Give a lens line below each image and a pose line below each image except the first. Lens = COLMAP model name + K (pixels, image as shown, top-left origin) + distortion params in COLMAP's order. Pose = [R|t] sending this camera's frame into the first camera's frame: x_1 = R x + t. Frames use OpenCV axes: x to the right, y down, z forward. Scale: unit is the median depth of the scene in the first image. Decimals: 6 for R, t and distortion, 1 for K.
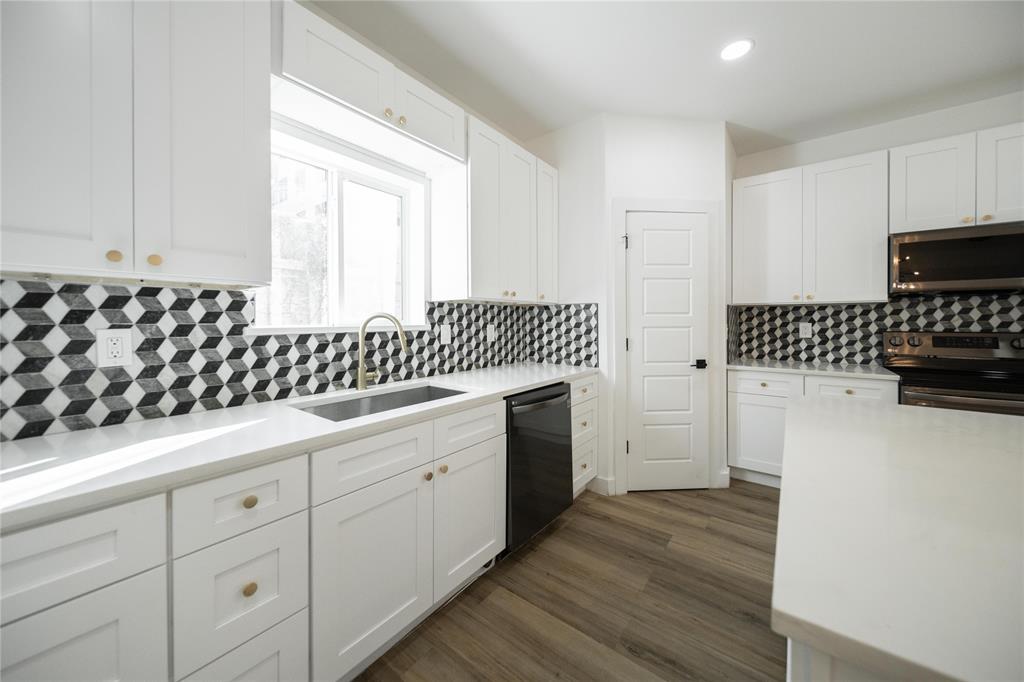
lens RADIAL K [[344.8, 0, 506.5], [0, 344.8, 321.8], [0, 0, 1]] dist [-0.001236, 0.000075]
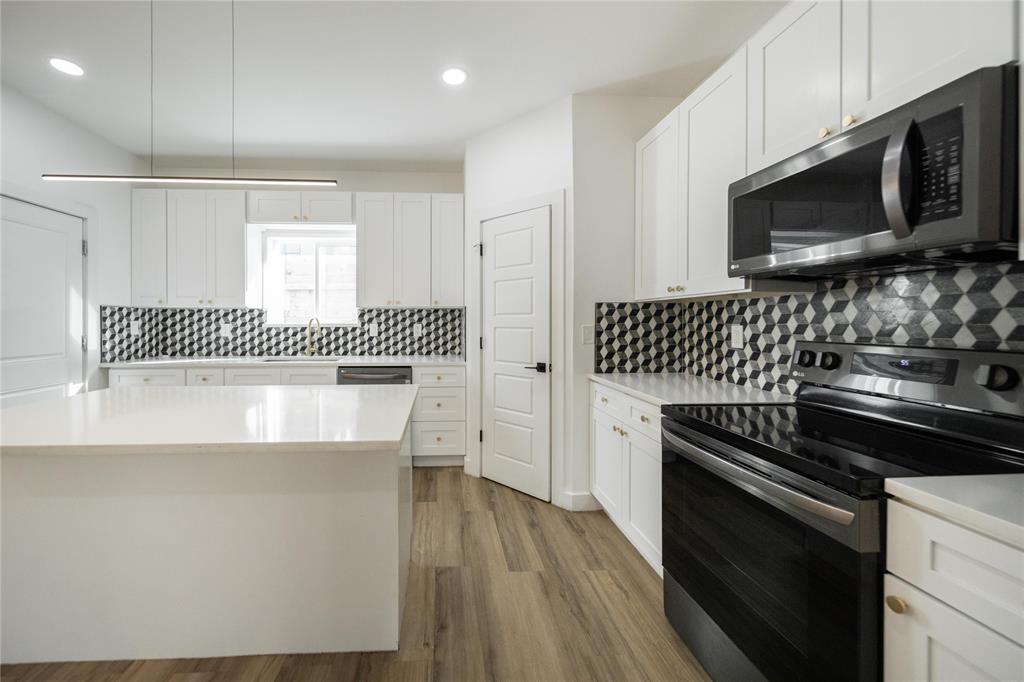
lens RADIAL K [[354.6, 0, 462.0], [0, 354.6, 322.6], [0, 0, 1]] dist [-0.000972, 0.000079]
pose [[0.683794, 0.004696, -0.729660, 1.274338], [-0.003344, 0.999989, 0.003302, -0.003086], [0.729667, 0.000182, 0.683802, 0.203188]]
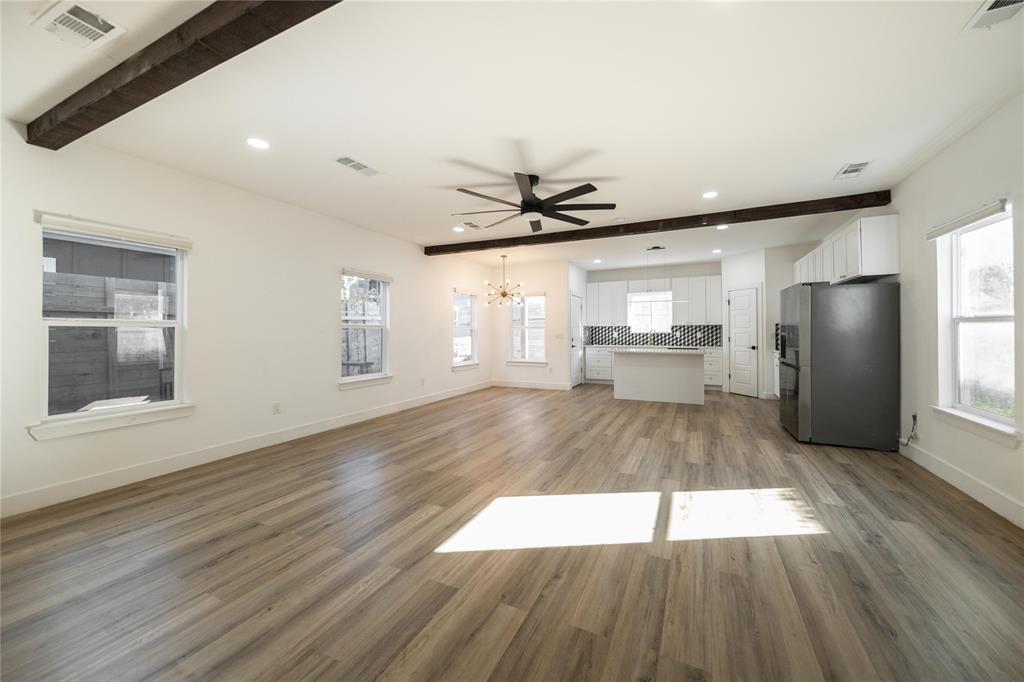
lens RADIAL K [[377.9, 0, 524.6], [0, 377.9, 328.1], [0, 0, 1]] dist [0.000397, 0.000042]
pose [[0.260417, -0.005992, -0.965478, 3.215016], [0.001561, 0.999982, -0.005785, -0.009969], [0.965495, -0.000001, 0.260422, -1.558469]]
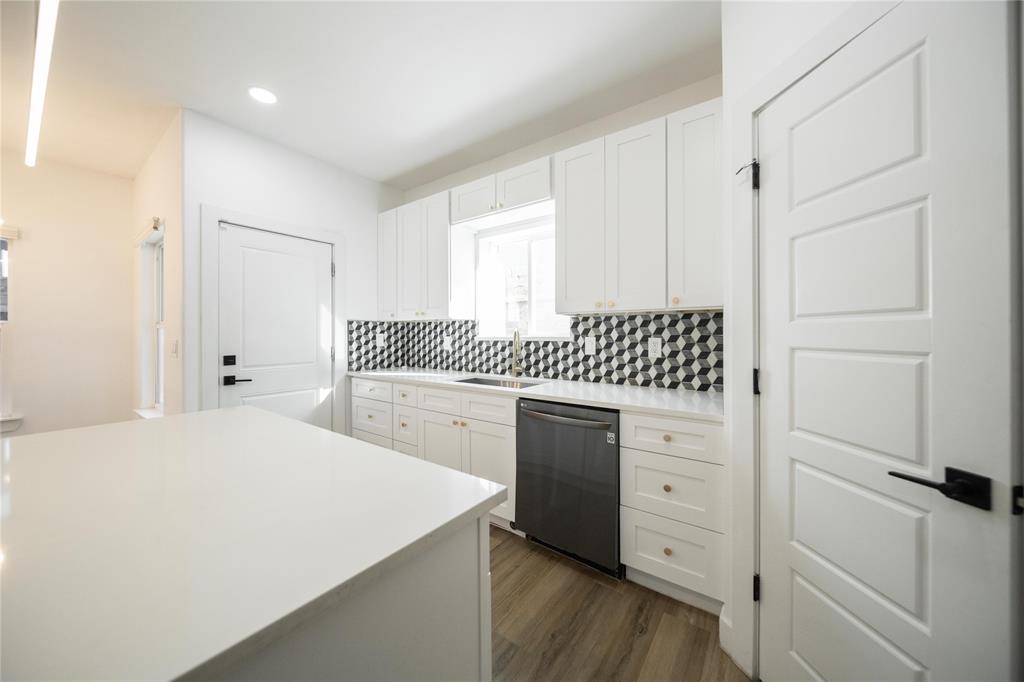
lens RADIAL K [[354.6, 0, 515.6], [0, 354.6, 332.2], [0, 0, 1]] dist [-0.000972, 0.000079]
pose [[0.071332, -0.001759, -0.997451, 0.937723], [0.000090, 0.999998, -0.001757, -0.004663], [0.997453, 0.000035, 0.071332, 0.694595]]
